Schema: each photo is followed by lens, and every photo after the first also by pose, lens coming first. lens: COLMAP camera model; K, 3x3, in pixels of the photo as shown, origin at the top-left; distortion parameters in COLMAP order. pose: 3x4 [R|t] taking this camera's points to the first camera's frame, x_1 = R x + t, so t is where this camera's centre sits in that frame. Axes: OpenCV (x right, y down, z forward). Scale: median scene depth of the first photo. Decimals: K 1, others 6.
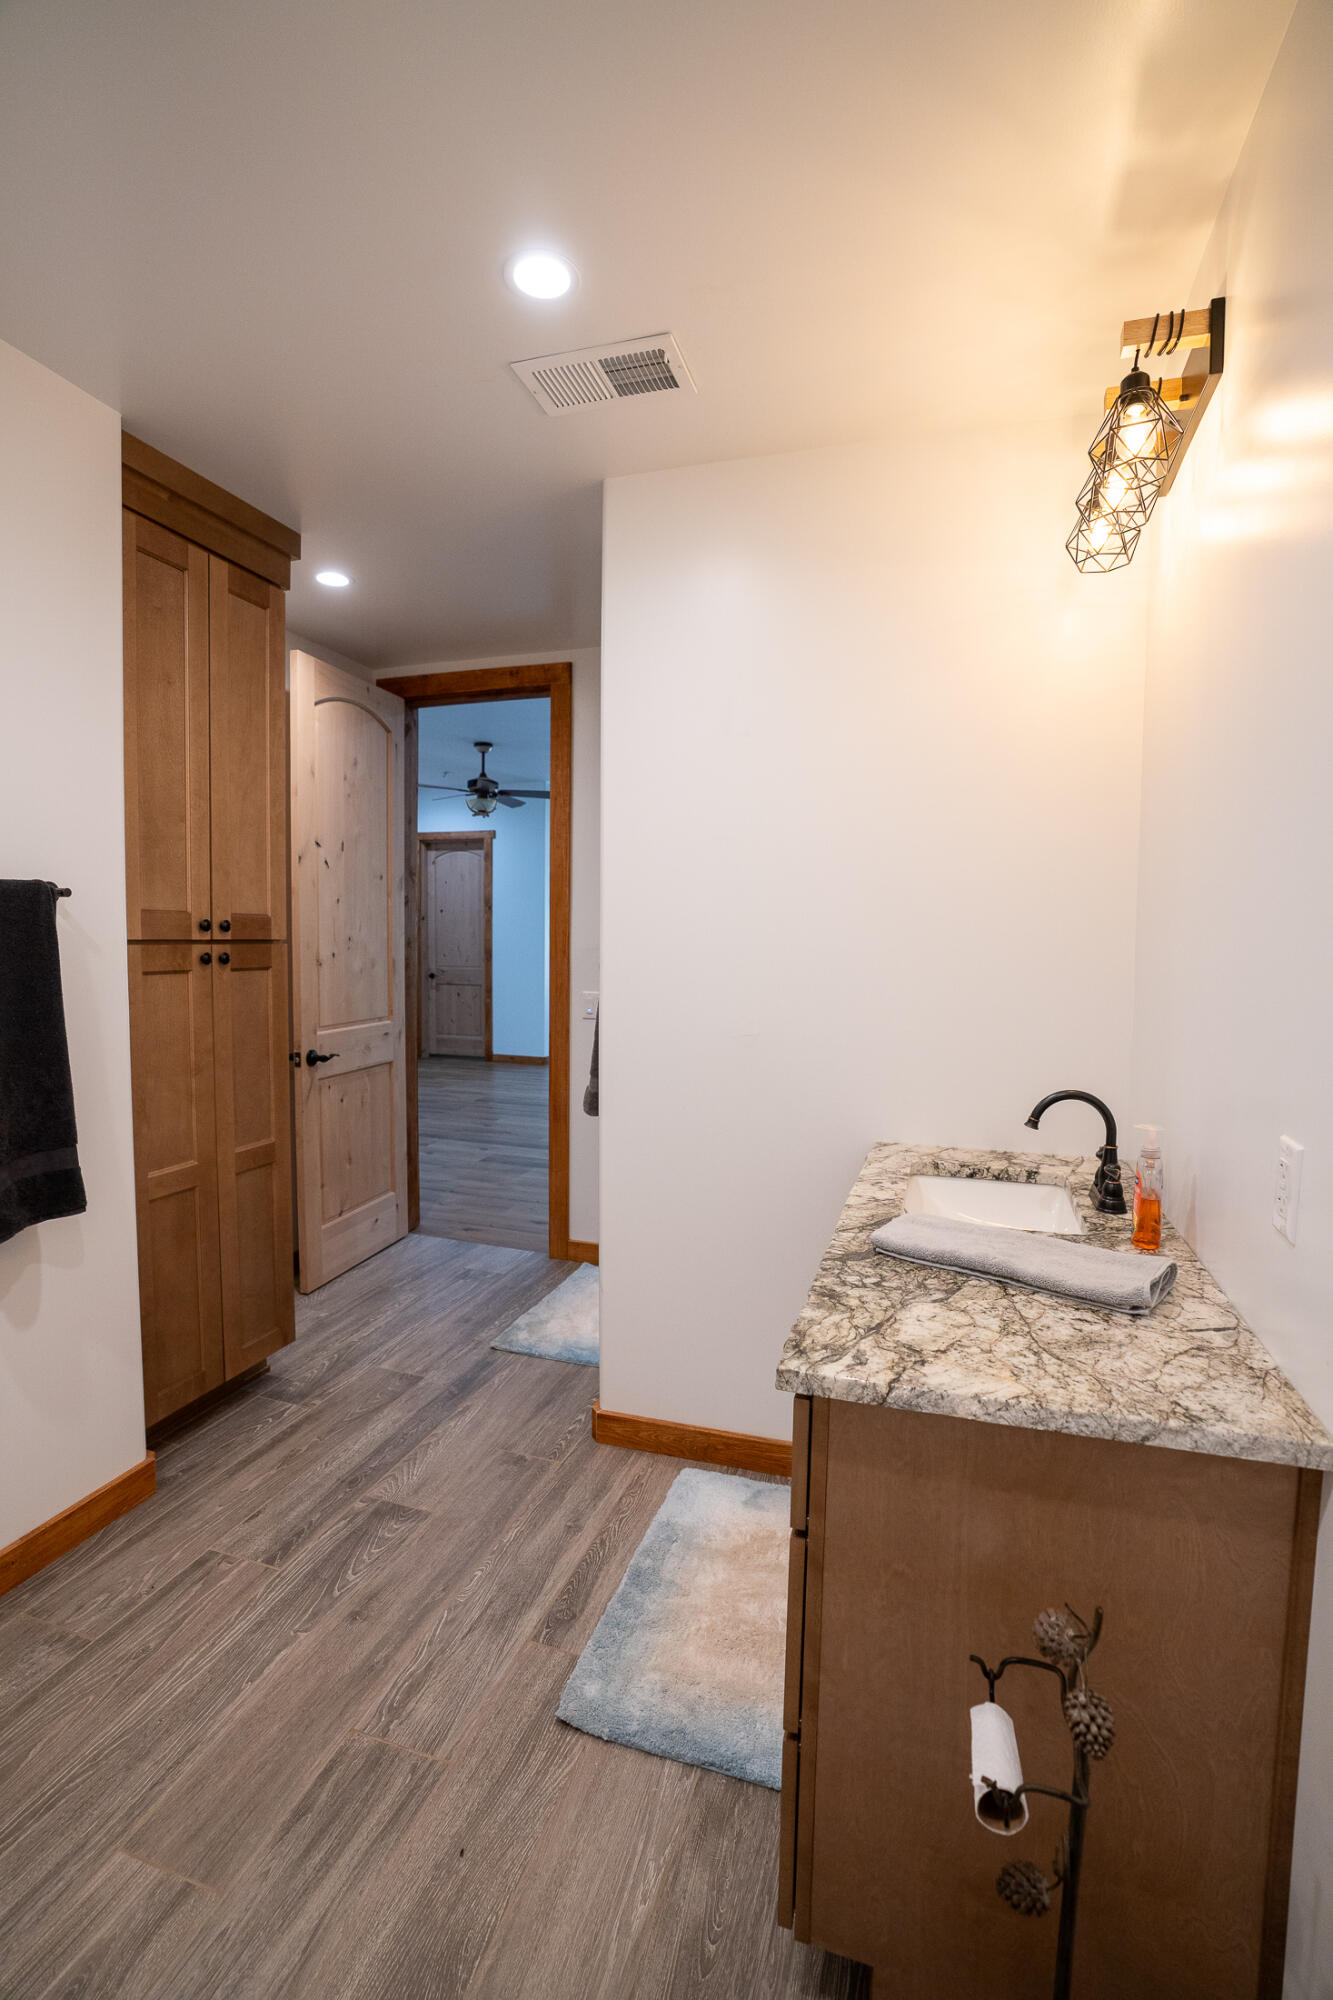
lens RADIAL K [[917.5, 0, 666.5], [0, 917.5, 1000.0], [0, 0, 1]] dist [-0.055143, 0.019211]
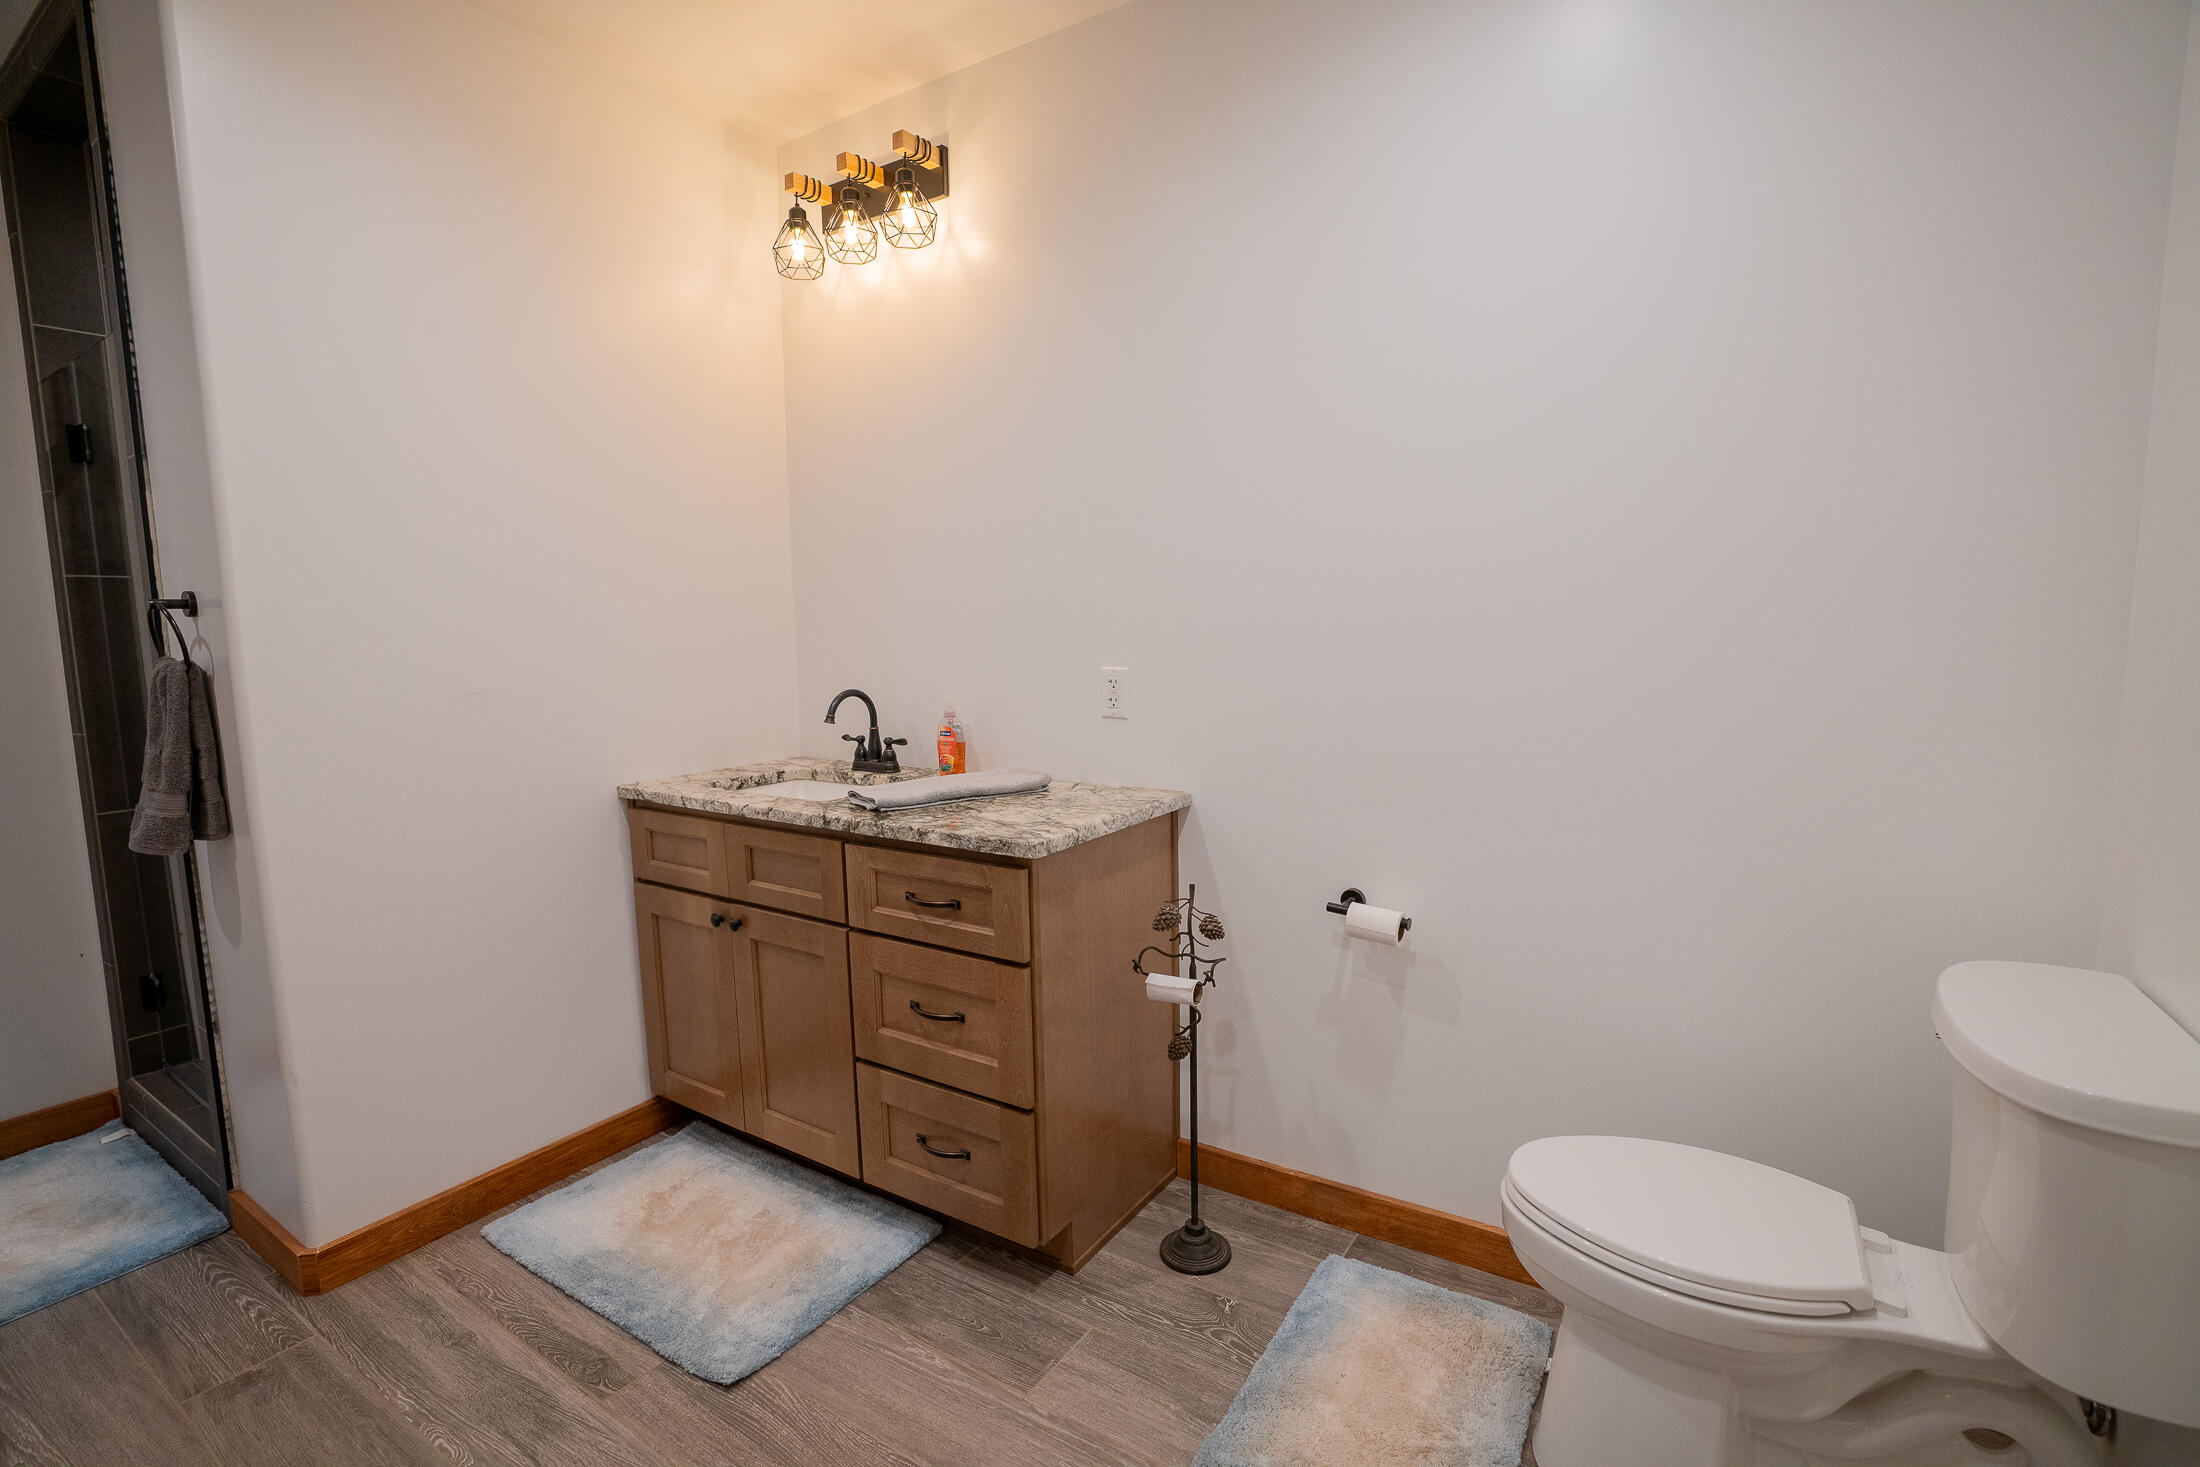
lens RADIAL K [[1009.3, 0, 1100.0], [0, 1009.3, 733.5], [0, 0, 1]] dist [-0.055143, 0.019211]
pose [[0.257190, -0.125863, 0.958129, -0.887913], [0.085096, 0.990580, 0.107283, 0.039764], [-0.962607, 0.053941, 0.265478, 0.292109]]
